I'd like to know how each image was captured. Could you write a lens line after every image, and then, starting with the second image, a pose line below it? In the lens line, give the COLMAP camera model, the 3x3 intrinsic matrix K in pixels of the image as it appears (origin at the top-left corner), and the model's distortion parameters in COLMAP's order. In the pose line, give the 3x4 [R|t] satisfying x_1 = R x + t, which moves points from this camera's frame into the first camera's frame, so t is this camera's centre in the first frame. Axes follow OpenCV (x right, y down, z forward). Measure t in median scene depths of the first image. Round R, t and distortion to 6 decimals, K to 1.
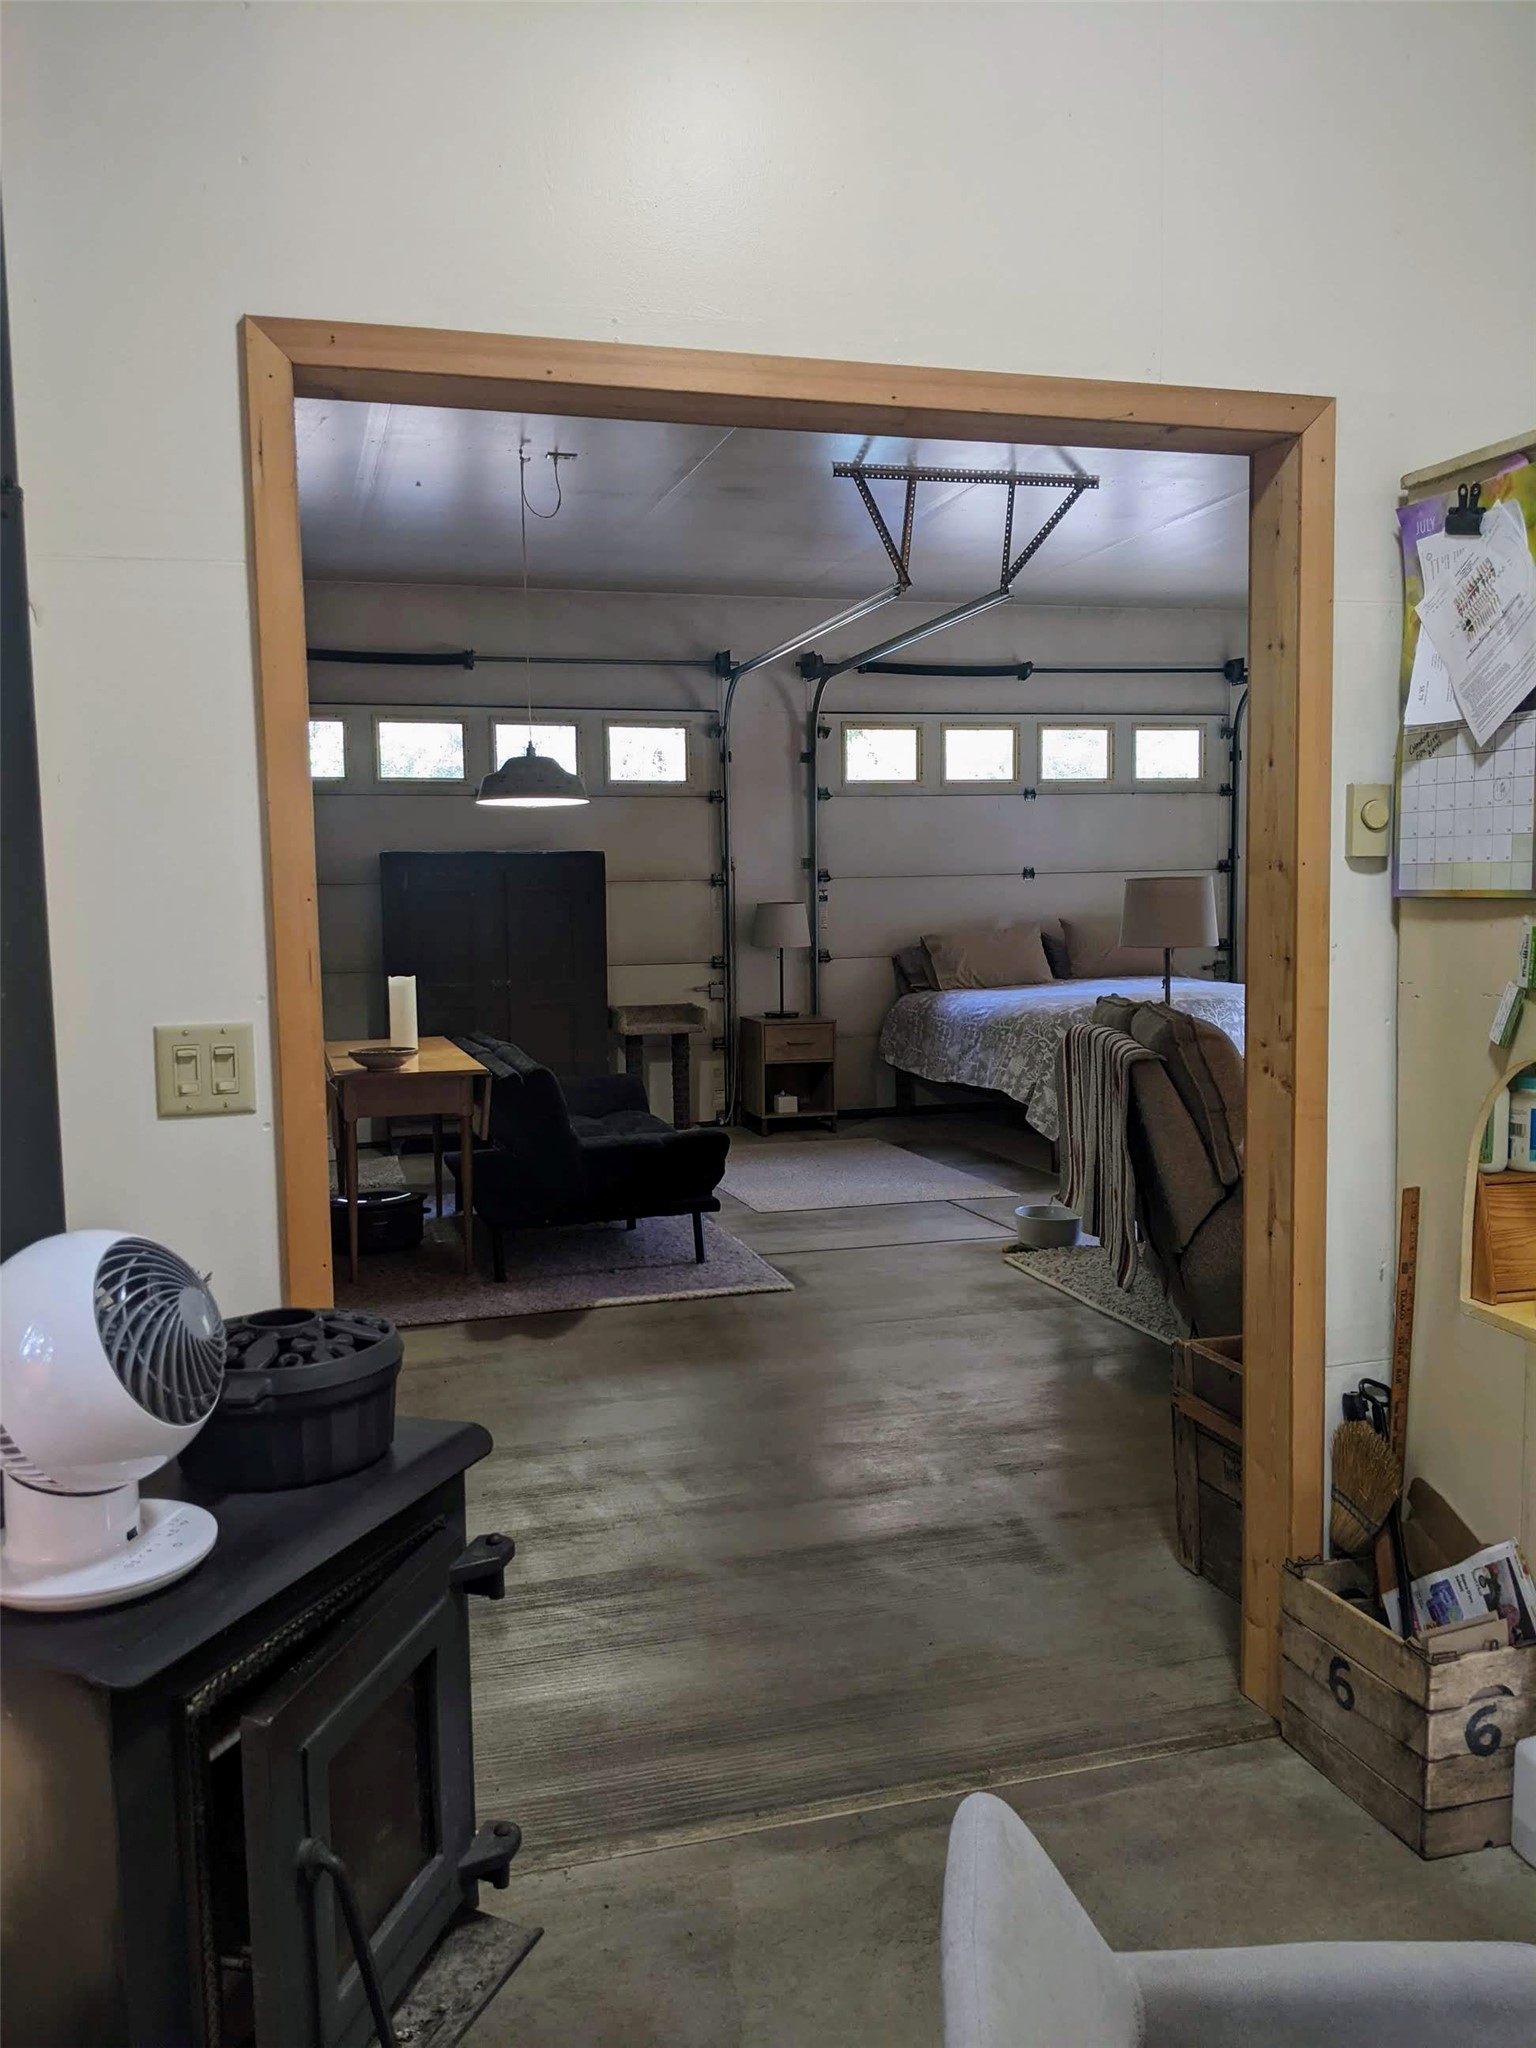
lens RADIAL K [[1640.7, 0, 733.2], [0, 1640.7, 1030.8], [0, 0, 1]] dist [0.065405, -0.129342]
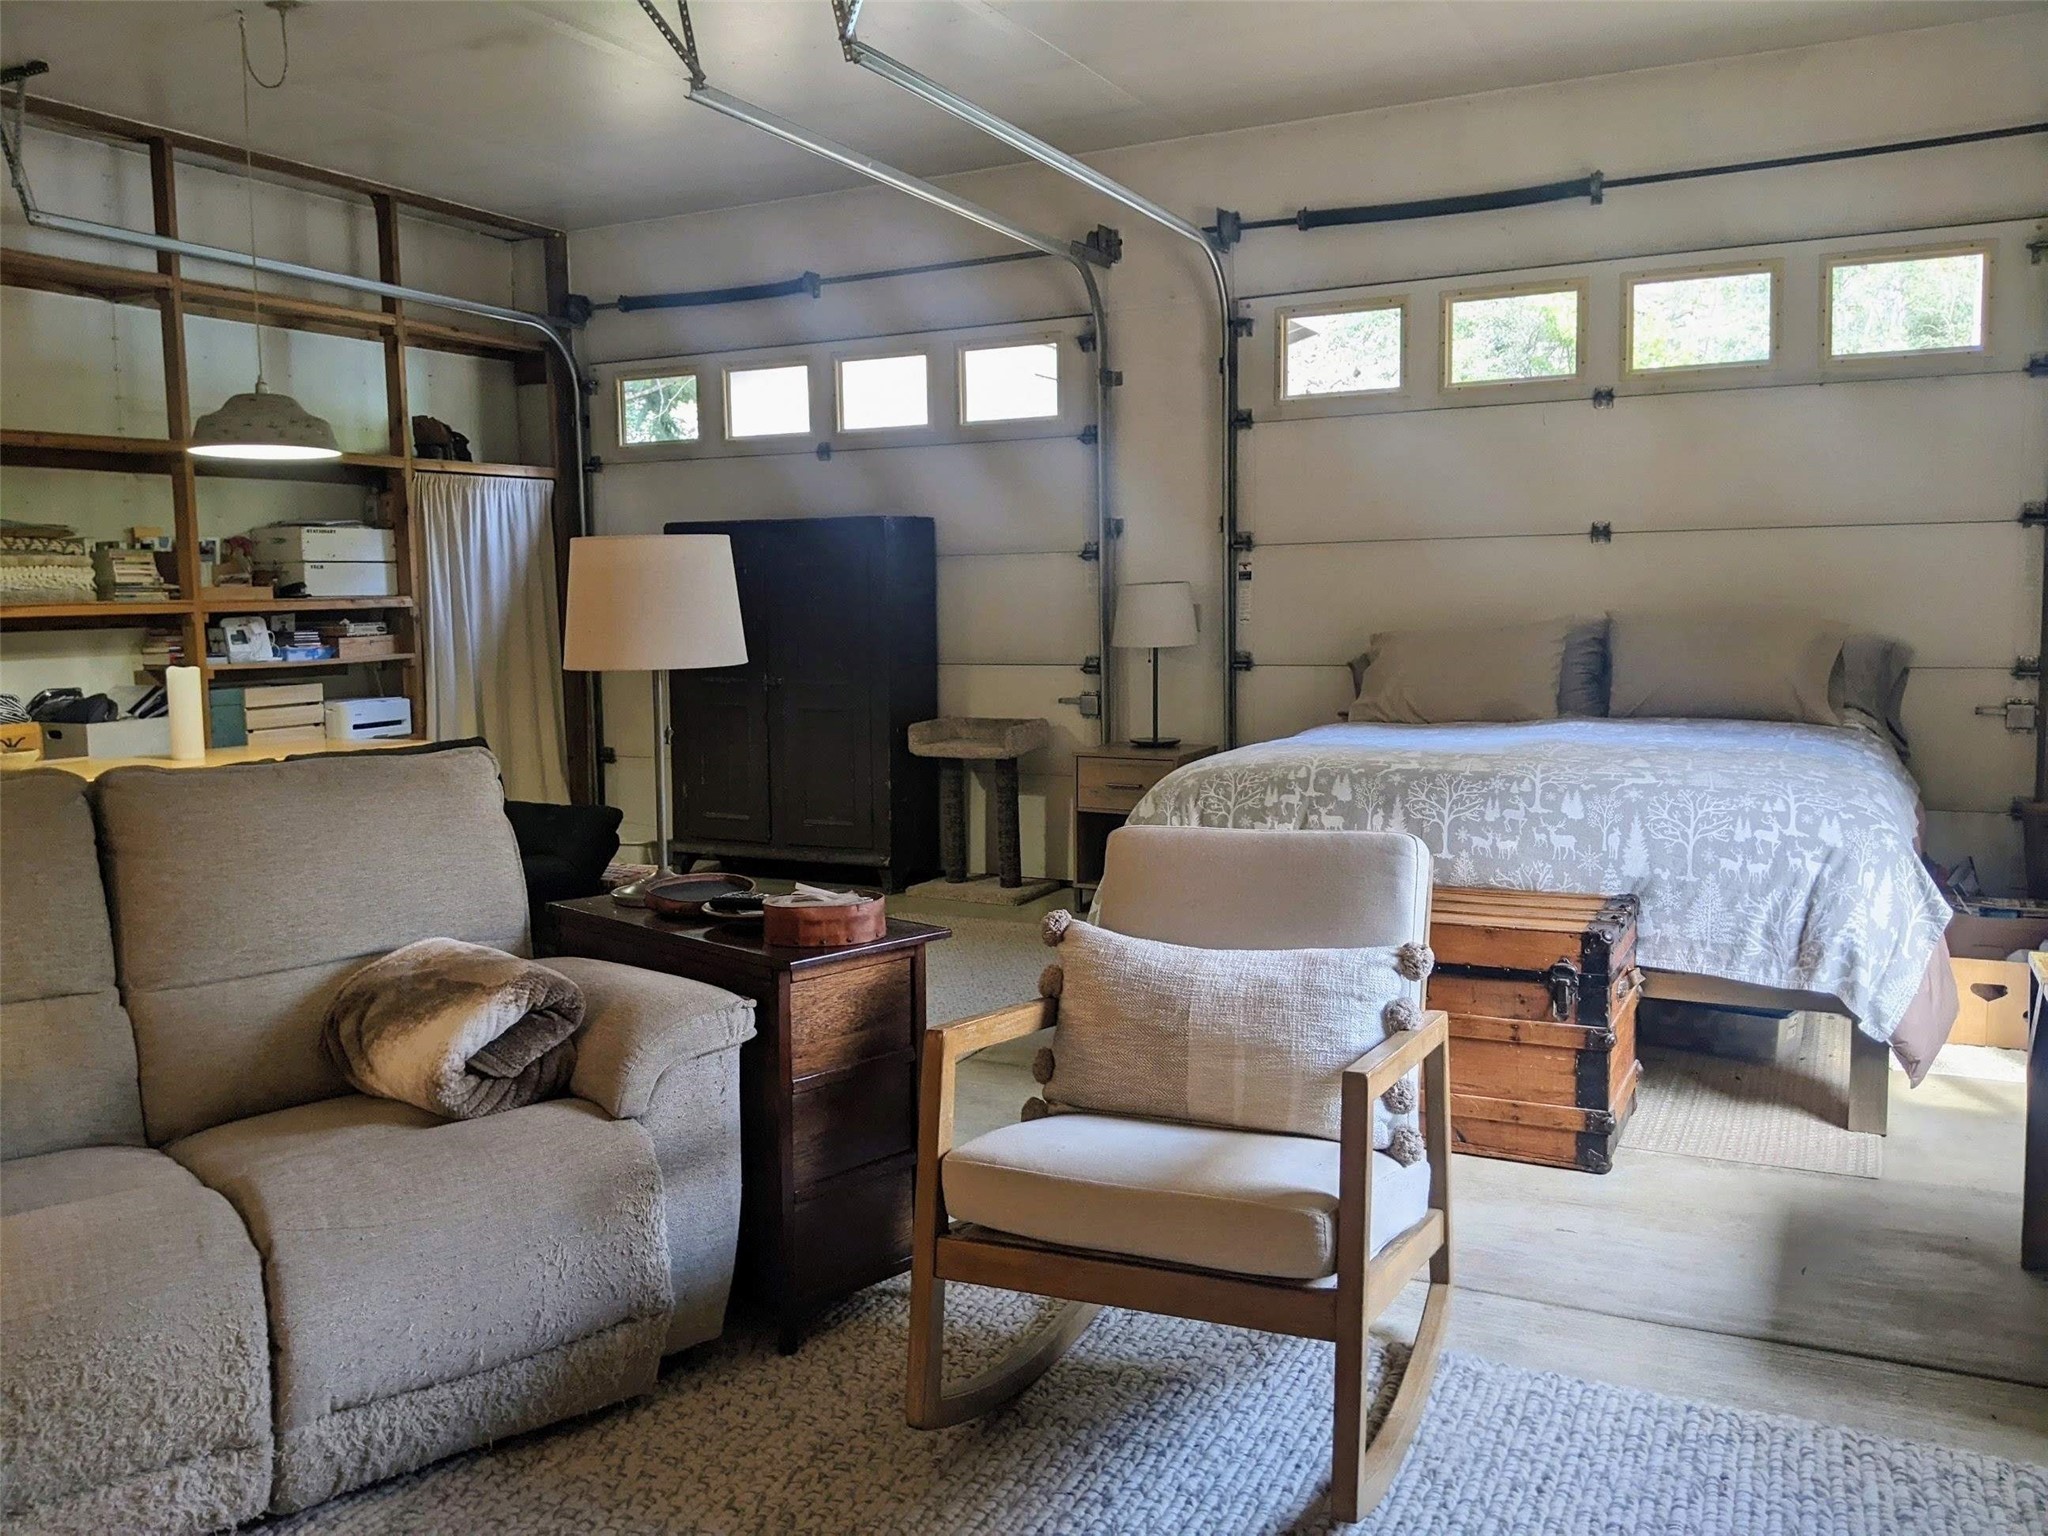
lens RADIAL K [[1640.7, 0, 985.1], [0, 1640.7, 739.1], [0, 0, 1]] dist [0.065405, -0.129342]
pose [[0.722817, 0.069690, -0.687516, 0.453843], [-0.057407, 0.997519, 0.040758, -0.035139], [0.688650, 0.010008, 0.725024, 0.439671]]
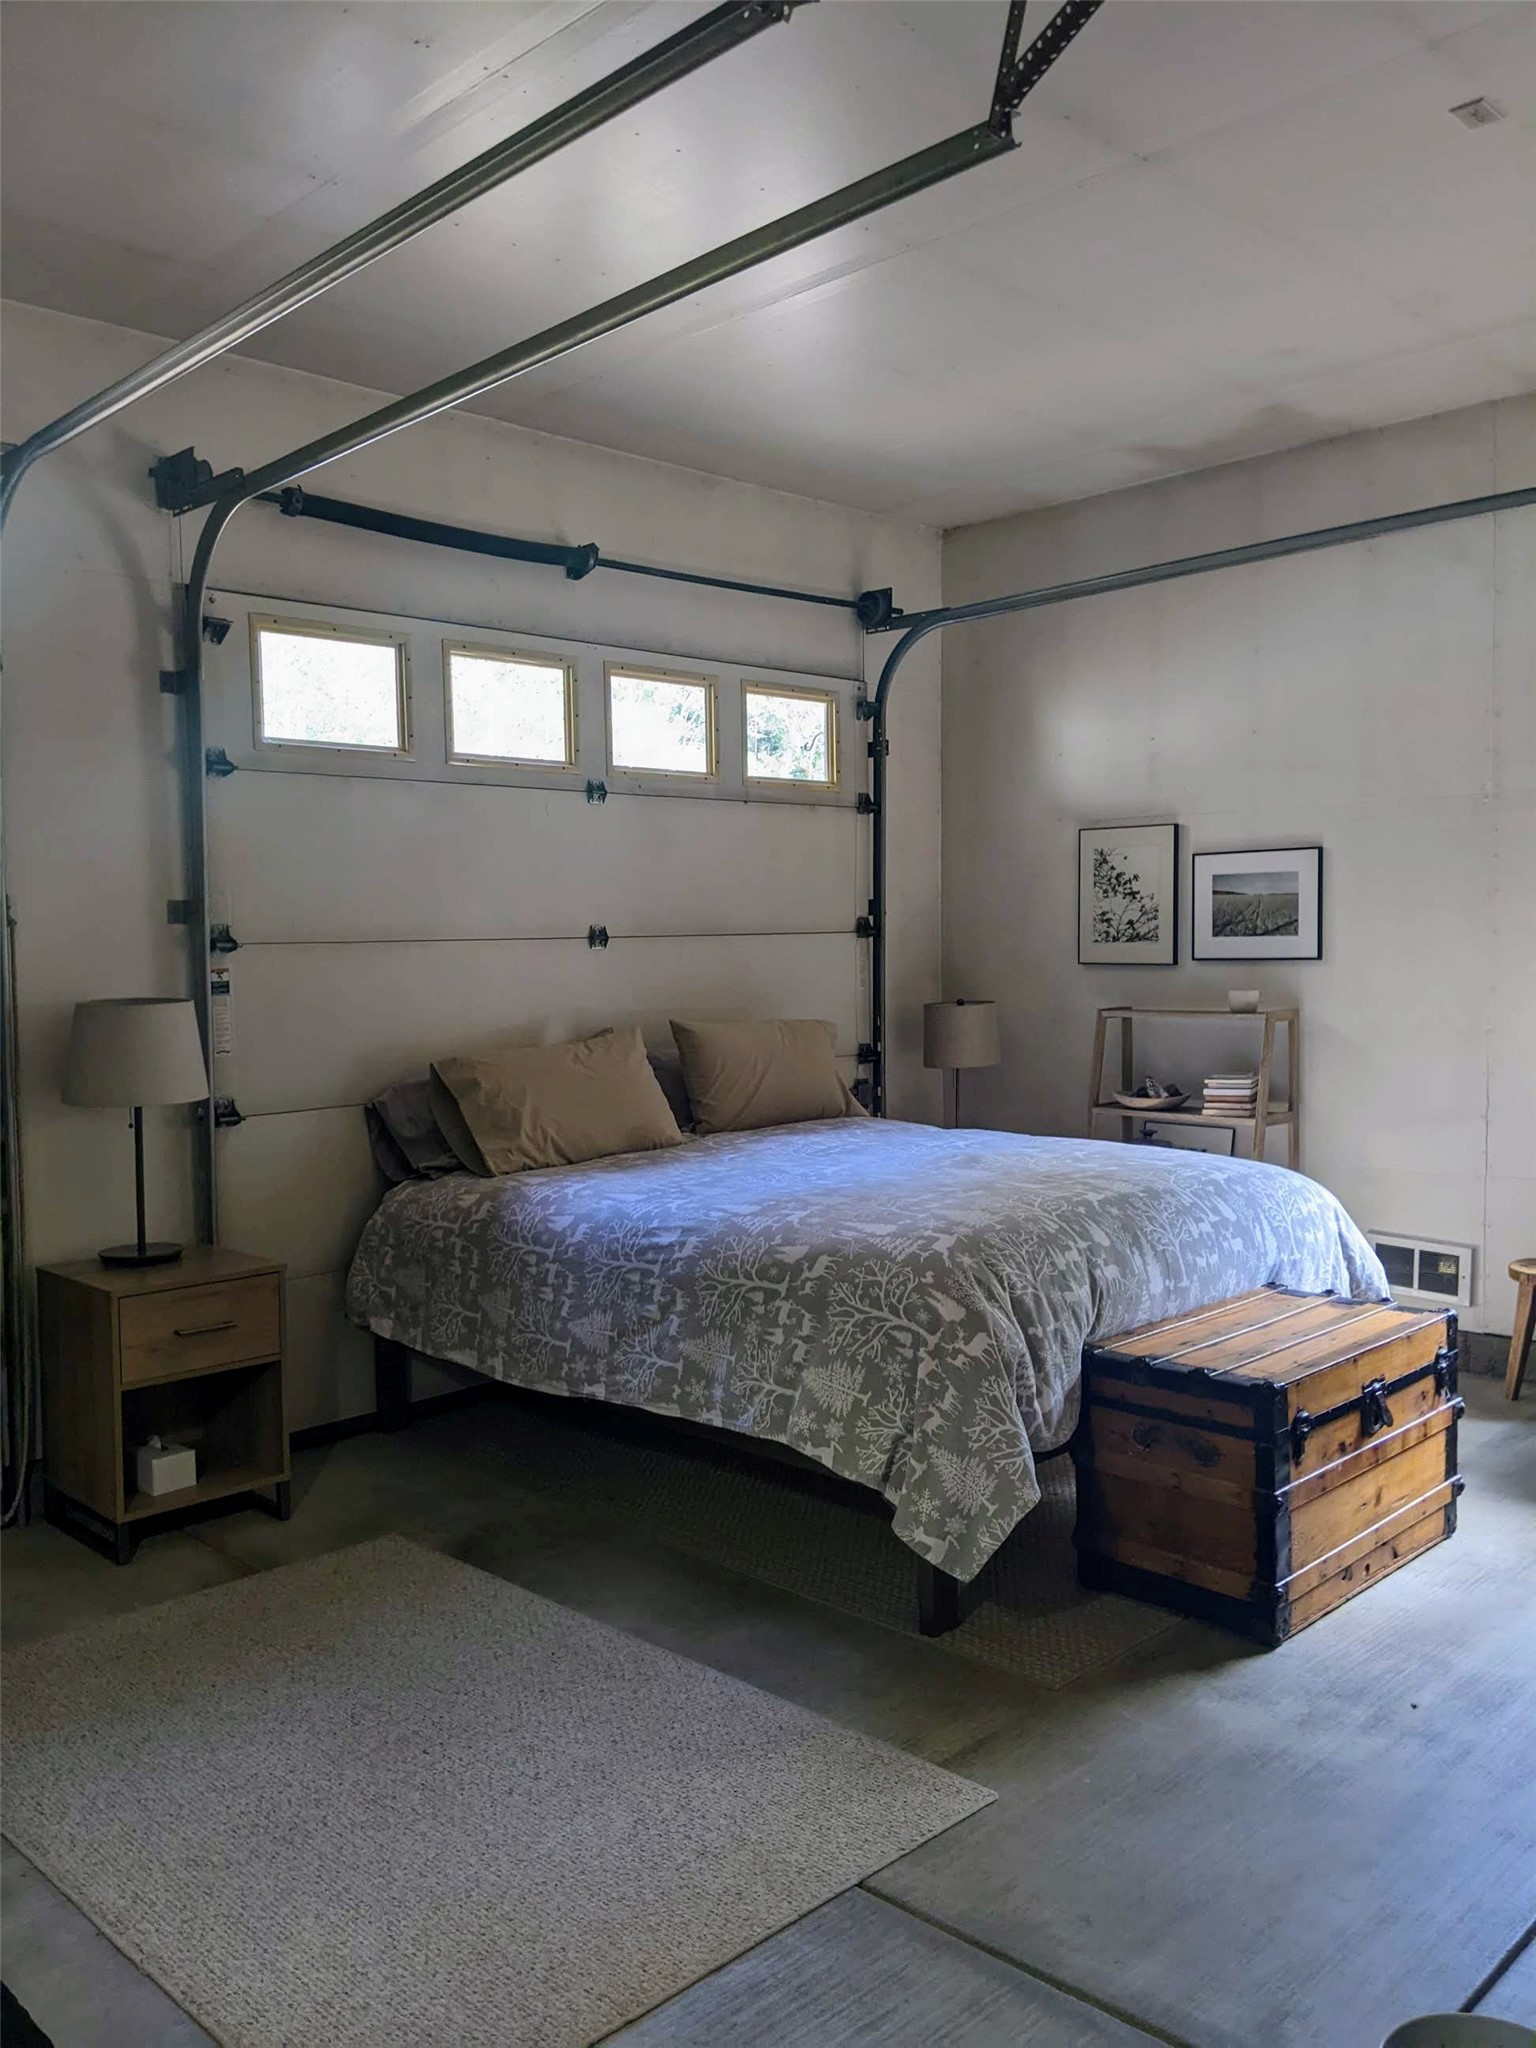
lens RADIAL K [[1640.7, 0, 738.6], [0, 1640.7, 1018.3], [0, 0, 1]] dist [0.065405, -0.129342]
pose [[0.879523, -0.021751, 0.475358, -0.038287], [0.045862, 0.998179, -0.039182, -0.047826], [-0.473640, 0.056263, 0.878919, 0.529201]]
